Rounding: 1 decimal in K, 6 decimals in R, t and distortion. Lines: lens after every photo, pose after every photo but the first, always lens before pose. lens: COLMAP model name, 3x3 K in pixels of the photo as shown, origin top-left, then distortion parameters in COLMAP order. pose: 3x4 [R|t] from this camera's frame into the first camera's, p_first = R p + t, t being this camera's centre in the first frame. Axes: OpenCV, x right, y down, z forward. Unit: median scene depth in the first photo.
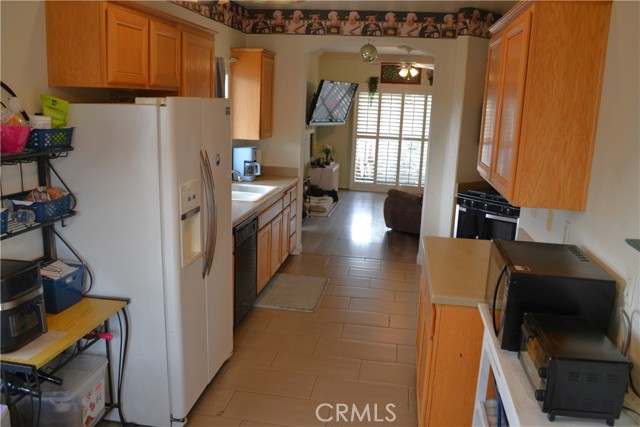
lens RADIAL K [[468.8, 0, 320.0], [0, 468.8, 213.5], [0, 0, 1]] dist [-0.071456, -0.001278]
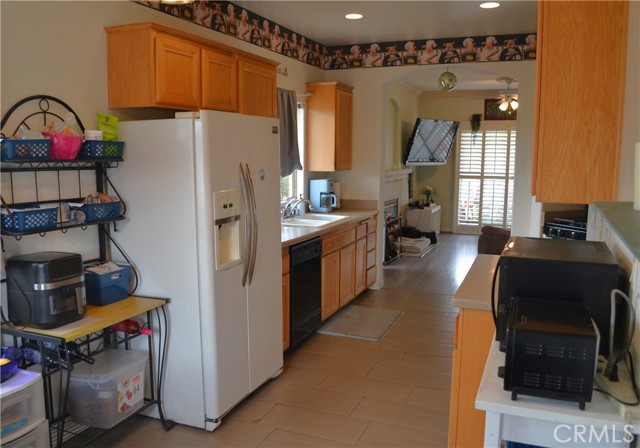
lens RADIAL K [[481.8, 0, 320.0], [0, 481.8, 224.0], [0, 0, 1]] dist [-0.072114, 0.000851]
pose [[0.976938, -0.005731, -0.213447, 0.118942], [-0.010058, 0.997295, -0.072812, 0.062394], [0.213287, 0.073280, 0.974237, -0.015532]]
